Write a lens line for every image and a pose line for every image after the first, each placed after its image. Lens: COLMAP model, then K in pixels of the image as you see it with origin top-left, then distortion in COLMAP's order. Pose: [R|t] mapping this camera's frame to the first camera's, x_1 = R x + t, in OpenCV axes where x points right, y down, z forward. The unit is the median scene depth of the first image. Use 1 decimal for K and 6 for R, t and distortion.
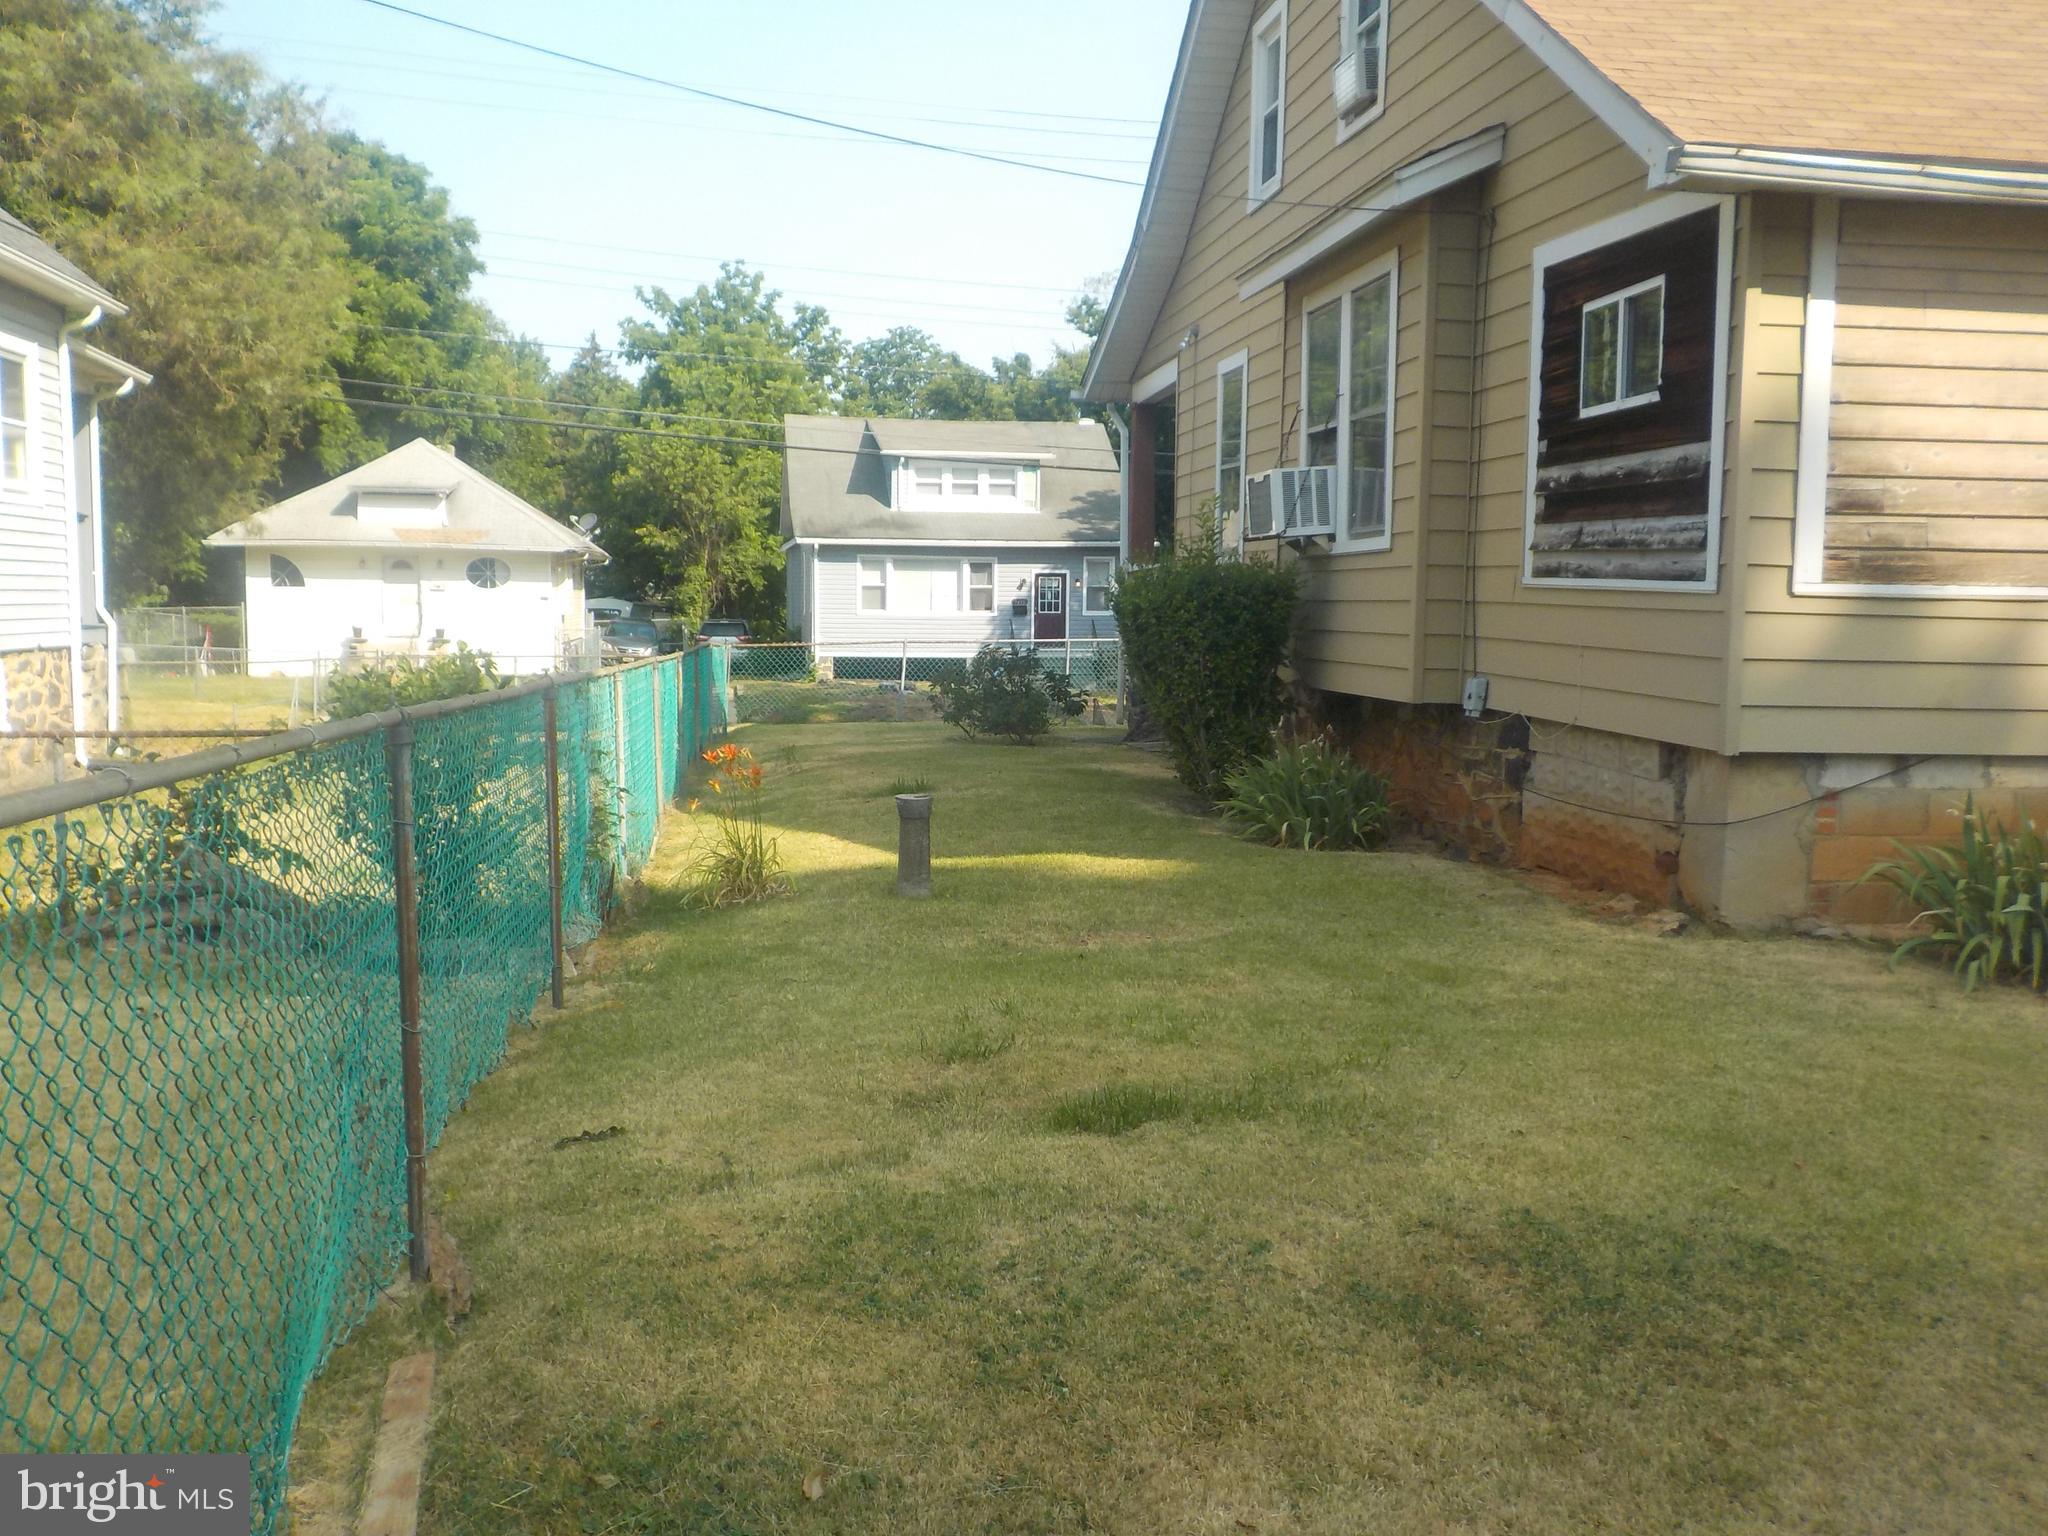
lens RADIAL K [[1892.9, 0, 1021.9], [0, 1892.9, 777.6], [0, 0, 1]] dist [0.015830, 0.000000]
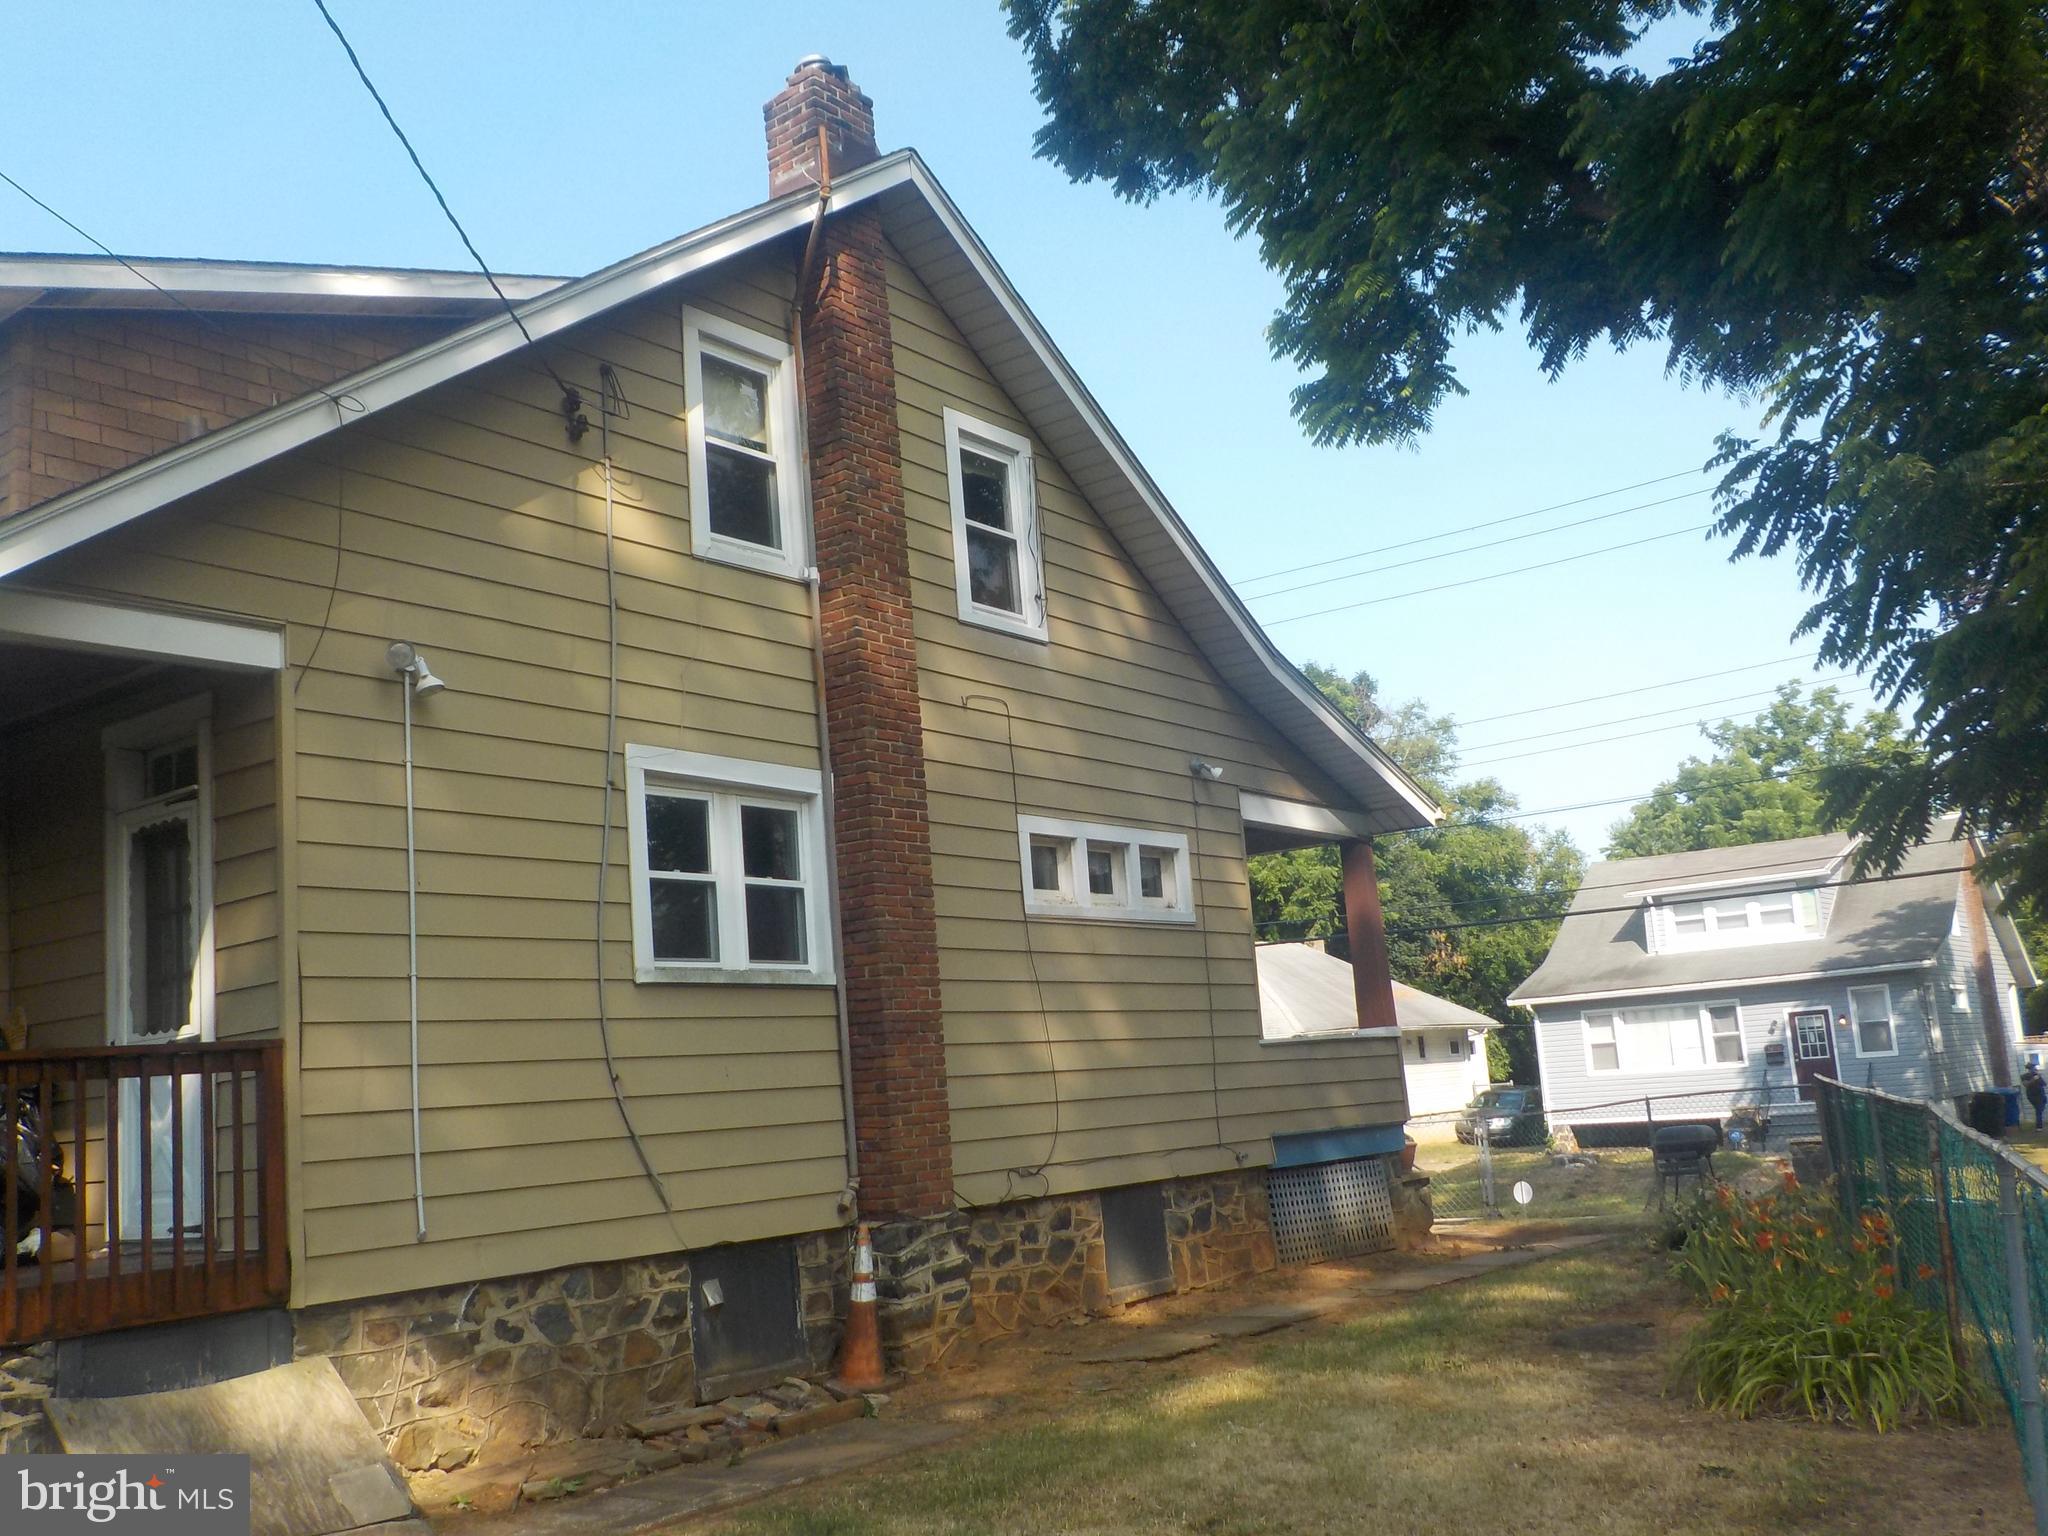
lens RADIAL K [[1892.9, 0, 1024.0], [0, 1892.9, 770.4], [0, 0, 1]] dist [0.015830, 0.000000]
pose [[0.705115, -0.179043, -0.686117, 1.129646], [0.014936, 0.971134, -0.238068, -0.047717], [0.708936, 0.157617, 0.687435, 0.466272]]
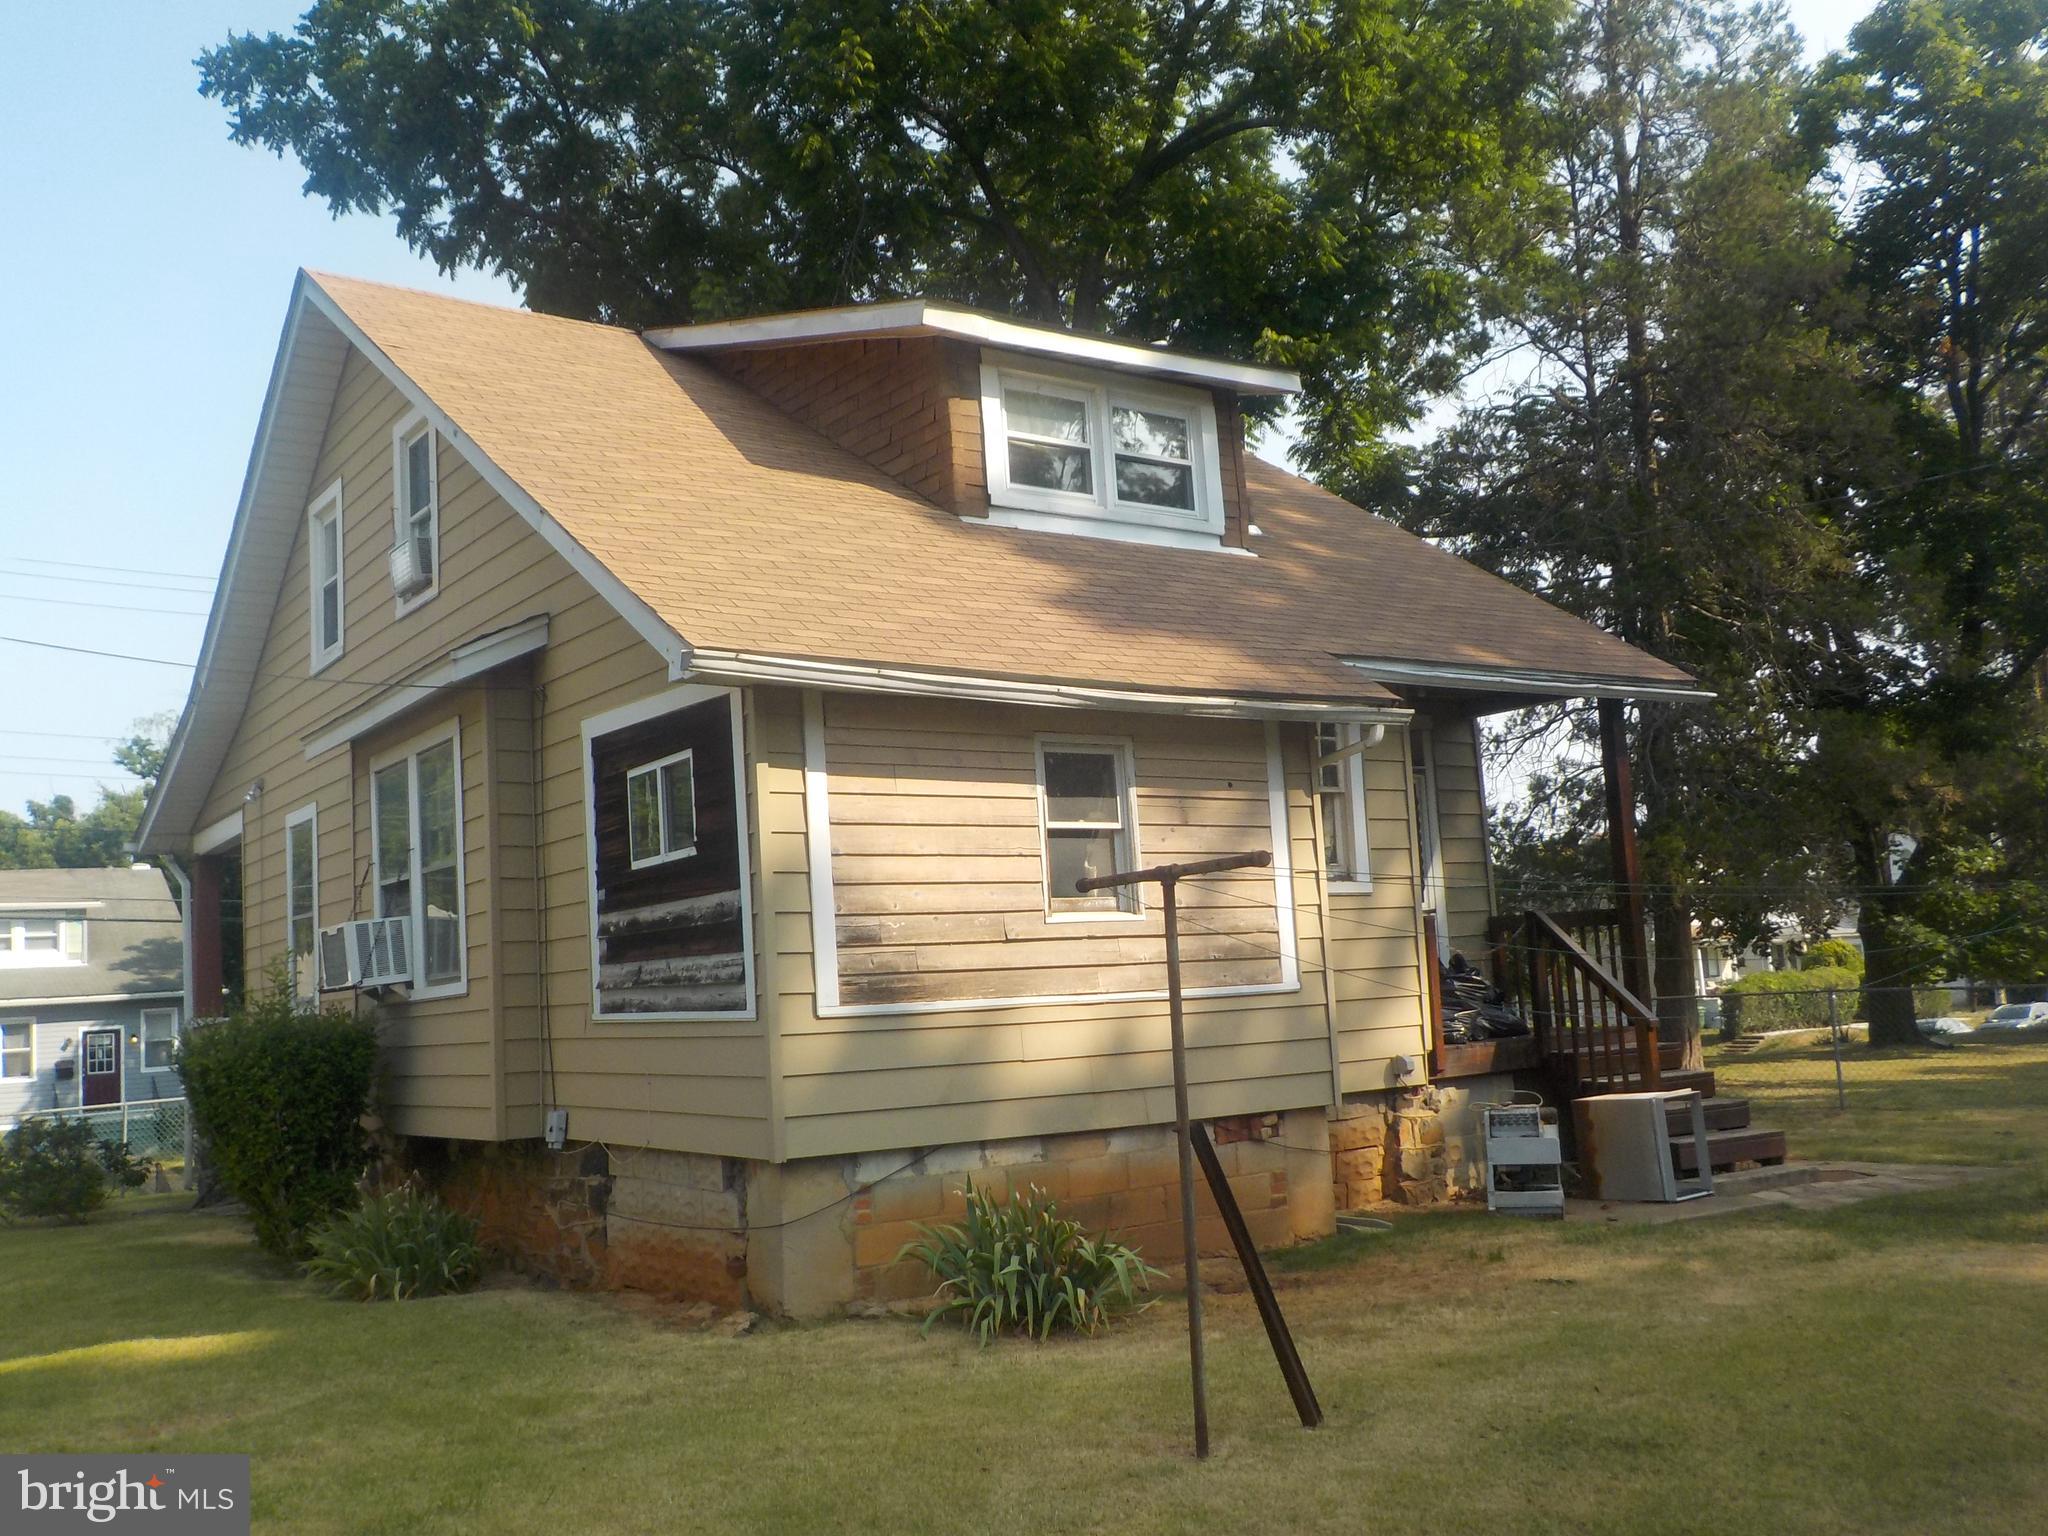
lens RADIAL K [[1892.9, 0, 1008.7], [0, 1892.9, 777.4], [0, 0, 1]] dist [0.015830, 0.000000]
pose [[0.894391, -0.012930, 0.447098, -0.005642], [0.110418, 0.975028, -0.192687, -0.002520], [-0.433442, 0.221705, 0.873484, -0.082085]]
